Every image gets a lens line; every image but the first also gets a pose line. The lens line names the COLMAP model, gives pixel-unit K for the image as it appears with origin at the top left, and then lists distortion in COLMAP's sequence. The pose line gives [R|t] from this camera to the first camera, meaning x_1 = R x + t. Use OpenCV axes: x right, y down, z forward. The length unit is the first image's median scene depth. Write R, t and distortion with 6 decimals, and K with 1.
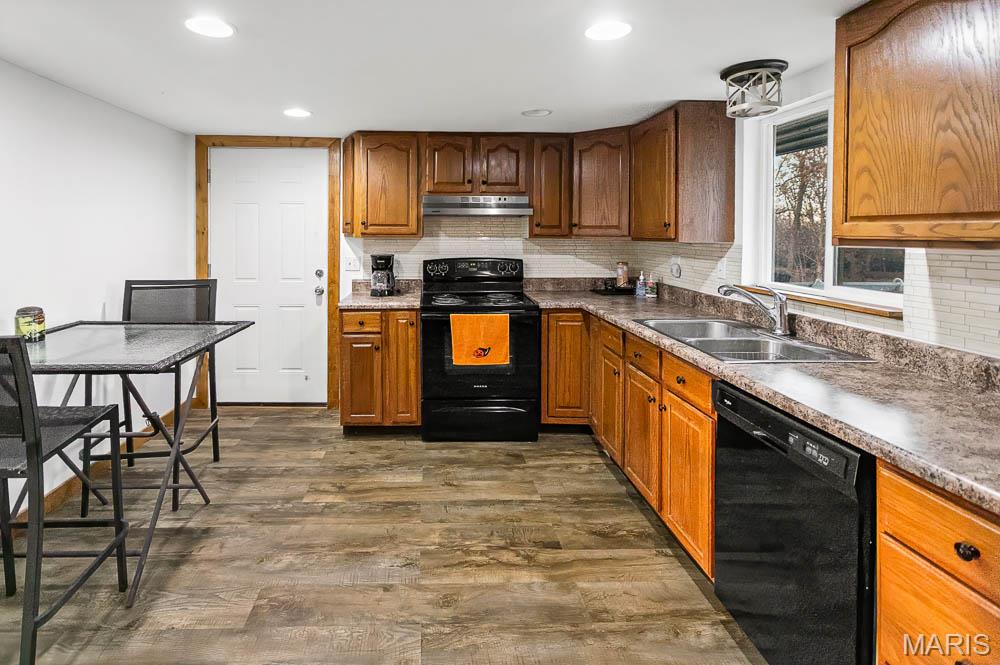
lens RADIAL K [[490.0, 0, 451.1], [0, 490.0, 239.6], [0, 0, 1]] dist [-0.003178, 0.002631]
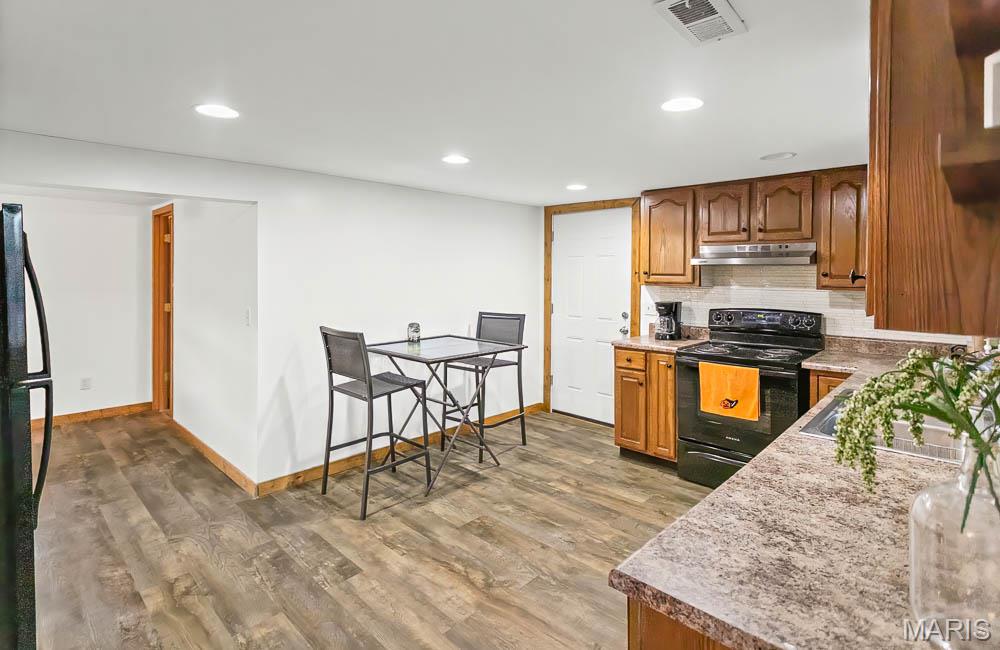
lens RADIAL K [[508.5, 0, 516.4], [0, 508.5, 274.0], [0, 0, 1]] dist [-0.002958, 0.001216]
pose [[0.702586, 0.002264, -0.711595, 0.541036], [-0.008760, 0.999947, -0.005467, -0.027237], [0.711544, 0.010075, 0.702569, -0.039368]]
